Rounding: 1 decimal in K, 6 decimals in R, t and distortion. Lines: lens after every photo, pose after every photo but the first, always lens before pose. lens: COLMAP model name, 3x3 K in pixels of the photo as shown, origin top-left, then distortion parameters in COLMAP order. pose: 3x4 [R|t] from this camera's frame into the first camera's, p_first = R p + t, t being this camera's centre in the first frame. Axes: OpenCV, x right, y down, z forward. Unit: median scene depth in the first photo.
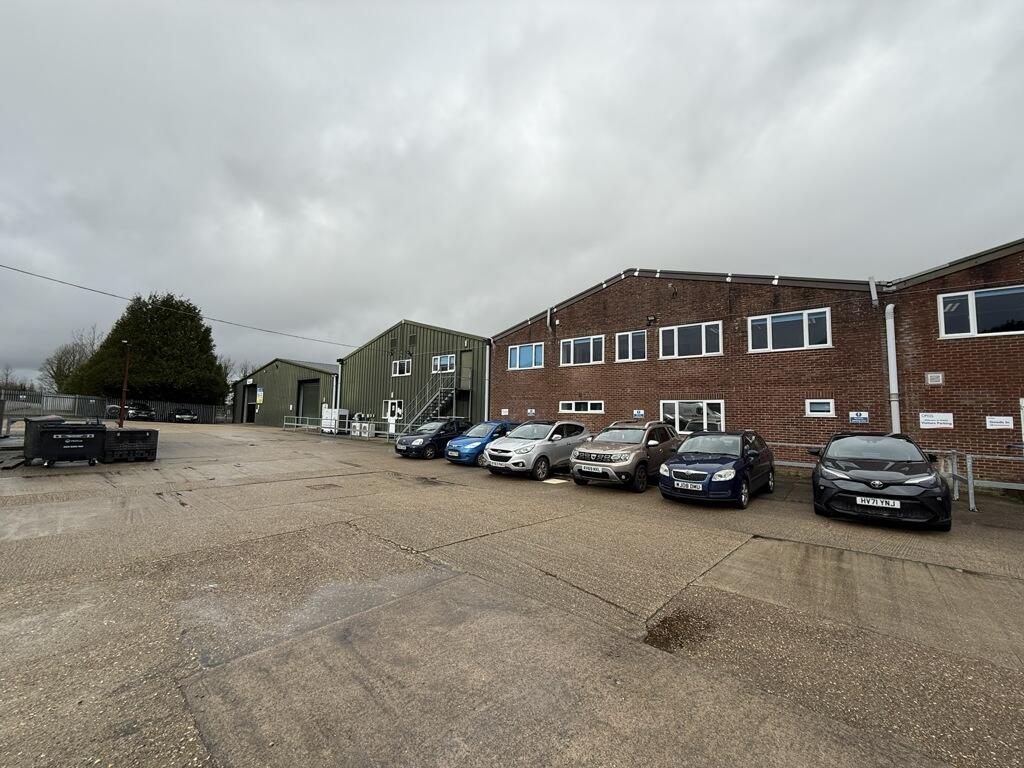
lens RADIAL K [[406.4, 0, 513.7], [0, 406.4, 383.1], [0, 0, 1]] dist [-0.001083, 0.000168]
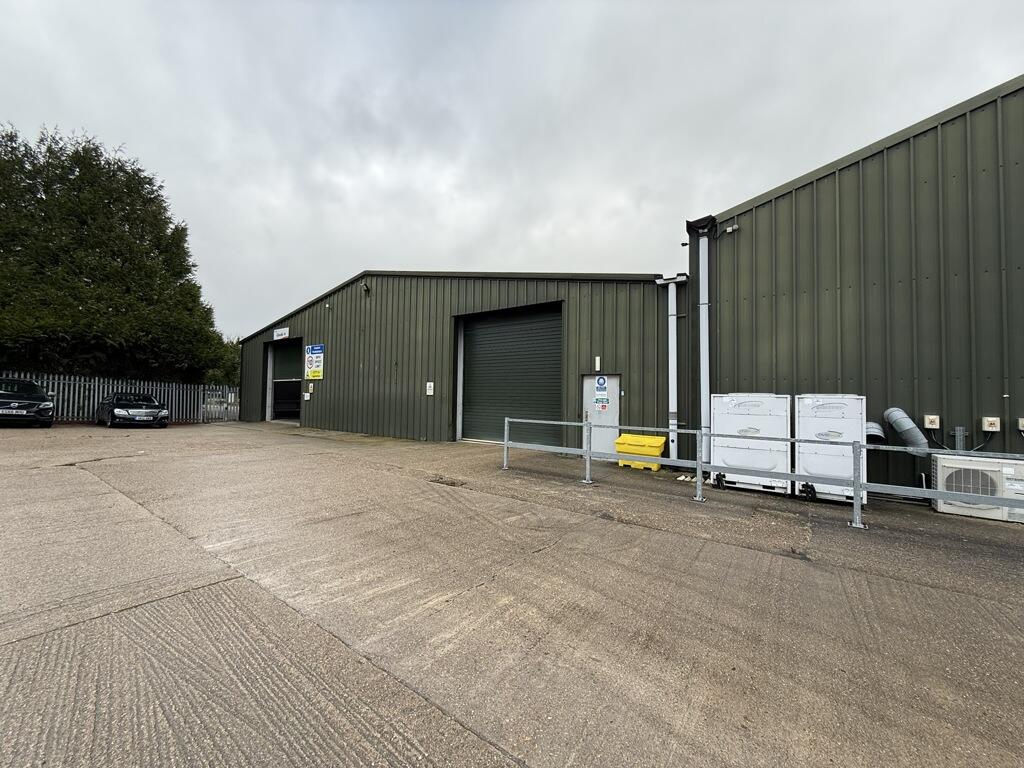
lens RADIAL K [[406.4, 0, 513.7], [0, 406.4, 383.1], [0, 0, 1]] dist [-0.001083, 0.000168]
pose [[0.997689, -0.002348, 0.067903, -0.421609], [-0.001060, 0.998744, 0.050103, 0.029772], [-0.067936, -0.050059, 0.996433, 0.520989]]
